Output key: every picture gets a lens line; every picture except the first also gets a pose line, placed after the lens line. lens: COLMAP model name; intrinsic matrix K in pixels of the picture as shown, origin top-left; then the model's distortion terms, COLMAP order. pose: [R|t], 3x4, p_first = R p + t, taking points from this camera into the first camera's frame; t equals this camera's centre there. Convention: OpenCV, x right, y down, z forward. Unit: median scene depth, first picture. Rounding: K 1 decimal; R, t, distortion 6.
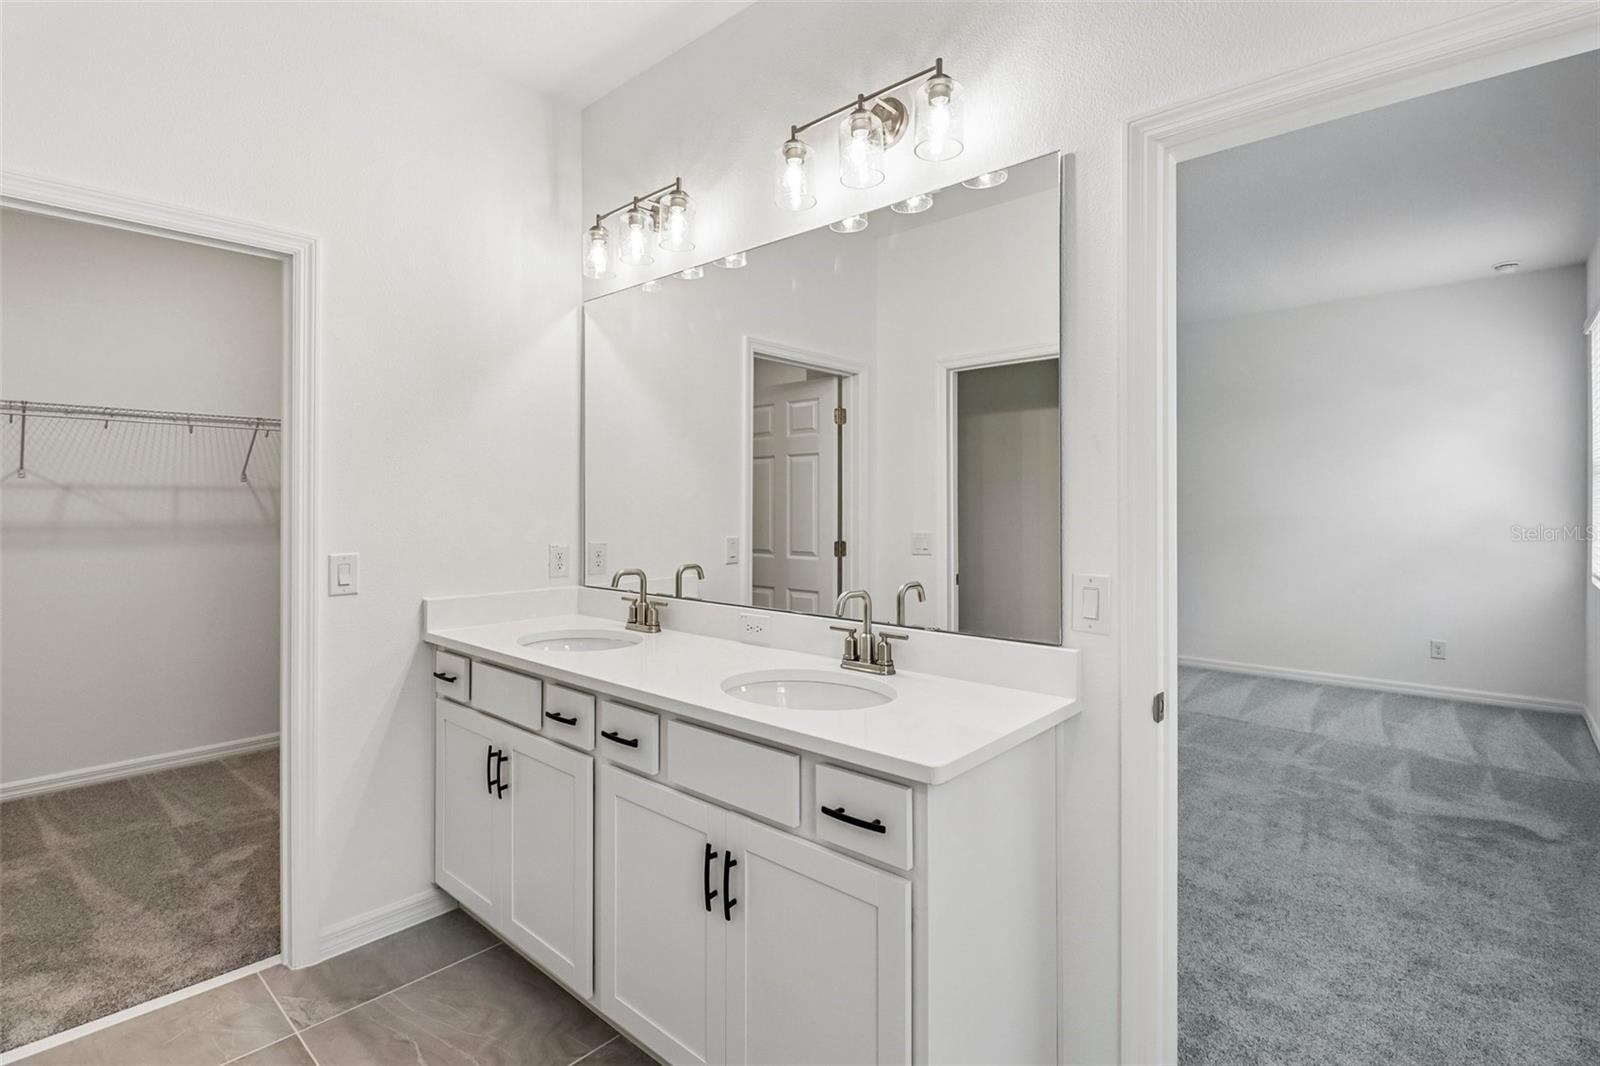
lens RADIAL K [[758.0, 0, 754.2], [0, 758.0, 514.8], [0, 0, 1]] dist [0.007512, -0.009410]
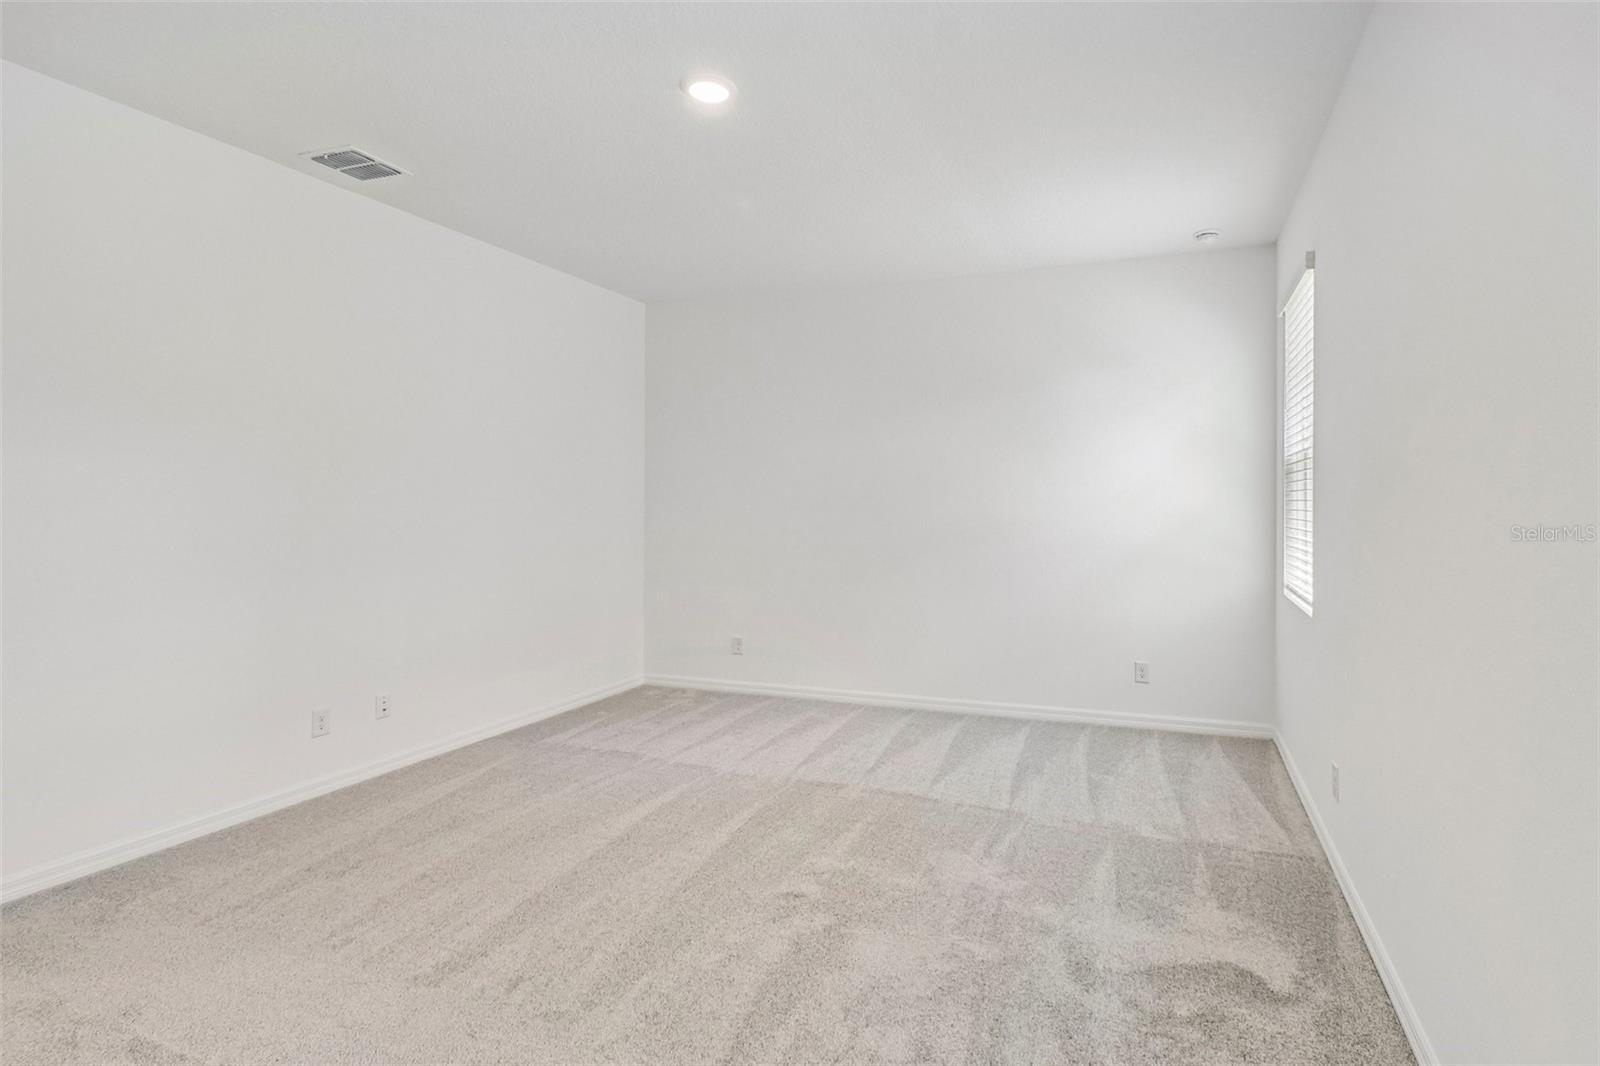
lens RADIAL K [[758.0, 0, 812.9], [0, 758.0, 525.0], [0, 0, 1]] dist [0.007512, -0.009410]
pose [[0.945203, -0.009557, 0.326342, 0.293062], [0.005684, 0.999902, 0.012819, -0.007445], [-0.326433, -0.010262, 0.945165, 0.336558]]
